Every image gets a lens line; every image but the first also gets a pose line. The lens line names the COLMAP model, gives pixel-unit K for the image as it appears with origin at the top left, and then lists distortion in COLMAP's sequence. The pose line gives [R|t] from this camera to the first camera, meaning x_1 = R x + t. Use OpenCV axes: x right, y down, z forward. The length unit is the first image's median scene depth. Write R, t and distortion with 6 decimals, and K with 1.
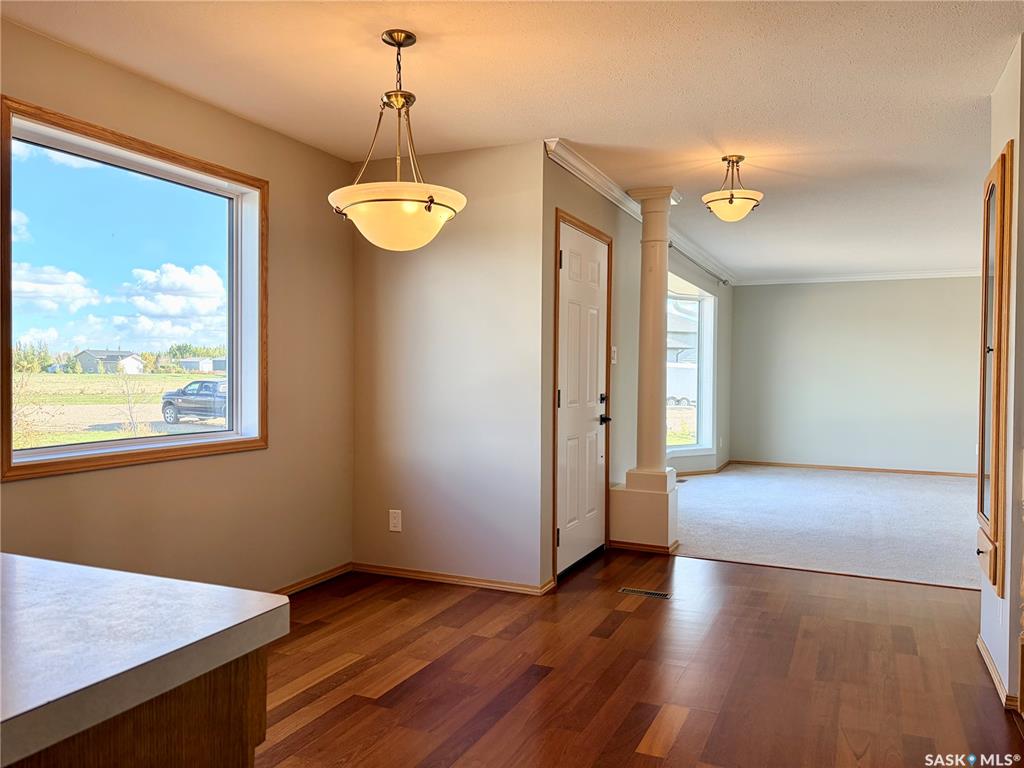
lens RADIAL K [[773.0, 0, 516.3], [0, 773.0, 389.8], [0, 0, 1]] dist [0.057824, -0.067780]
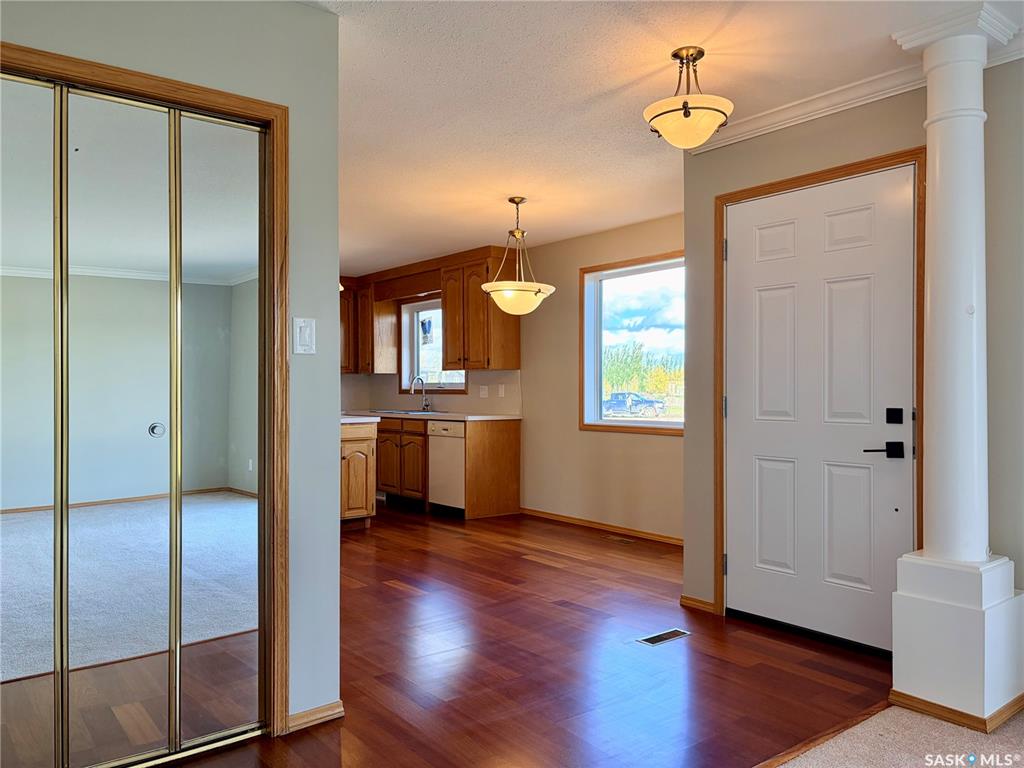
lens RADIAL K [[773.0, 0, 516.3], [0, 773.0, 389.8], [0, 0, 1]] dist [0.057824, -0.067780]
pose [[-0.462574, -0.009899, -0.886526, 0.951307], [-0.026537, 0.999644, 0.002684, -0.003383], [0.886184, 0.024767, -0.462672, 1.197433]]
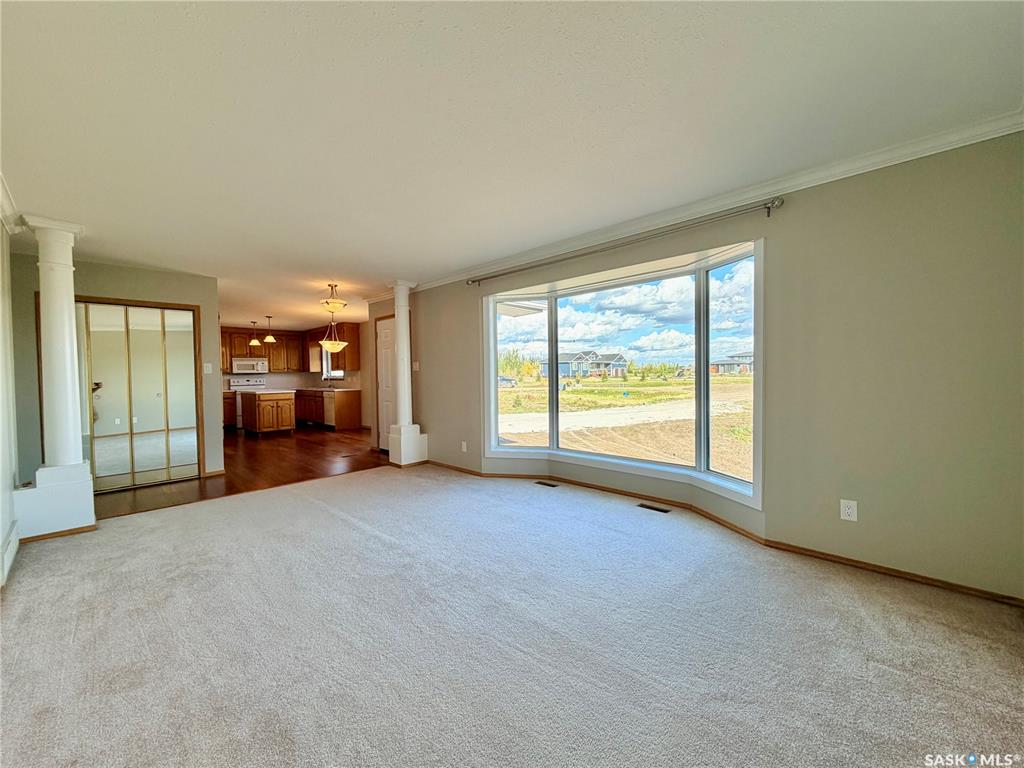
lens RADIAL K [[407.5, 0, 513.1], [0, 407.5, 385.8], [0, 0, 1]] dist [0.000348, 0.000236]
pose [[-0.338917, 0.023190, -0.940530, 1.274102], [-0.013135, 0.999482, 0.029377, -0.035180], [0.940724, 0.022311, -0.338437, 1.953549]]
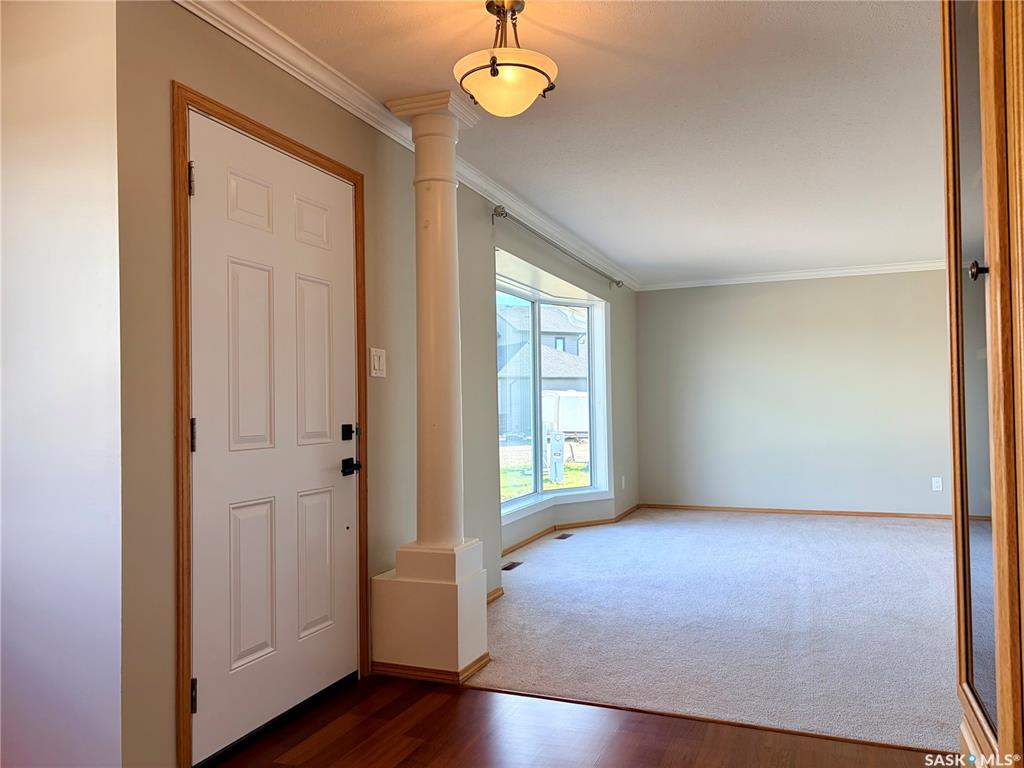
lens RADIAL K [[773.0, 0, 516.3], [0, 773.0, 389.8], [0, 0, 1]] dist [0.057824, -0.067780]
pose [[0.998486, -0.021285, 0.050727, 0.253422], [0.023576, 0.998709, -0.045004, 0.010468], [-0.049704, 0.046132, 0.997698, 0.444357]]
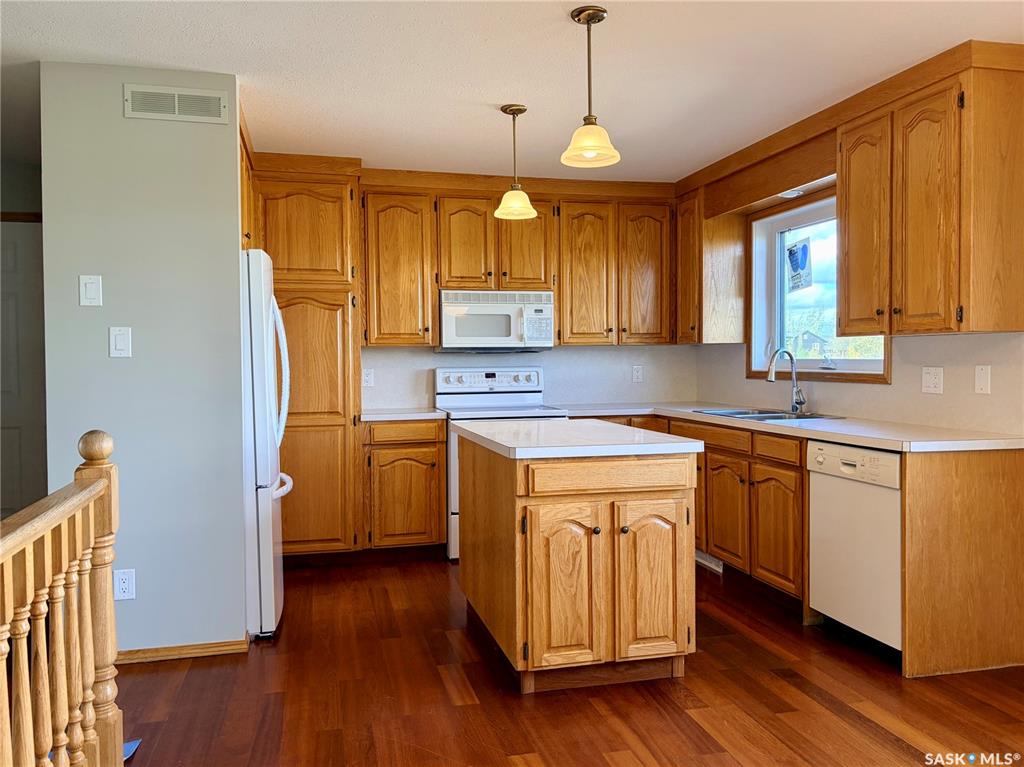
lens RADIAL K [[821.3, 0, 512.0], [0, 821.3, 383.5], [0, 0, 1]] dist [0.040111, -0.004834]
pose [[-0.789211, 0.013394, -0.613976, 0.342658], [-0.016713, 0.998923, 0.043274, -0.019181], [0.613895, 0.044414, -0.788137, 0.752616]]
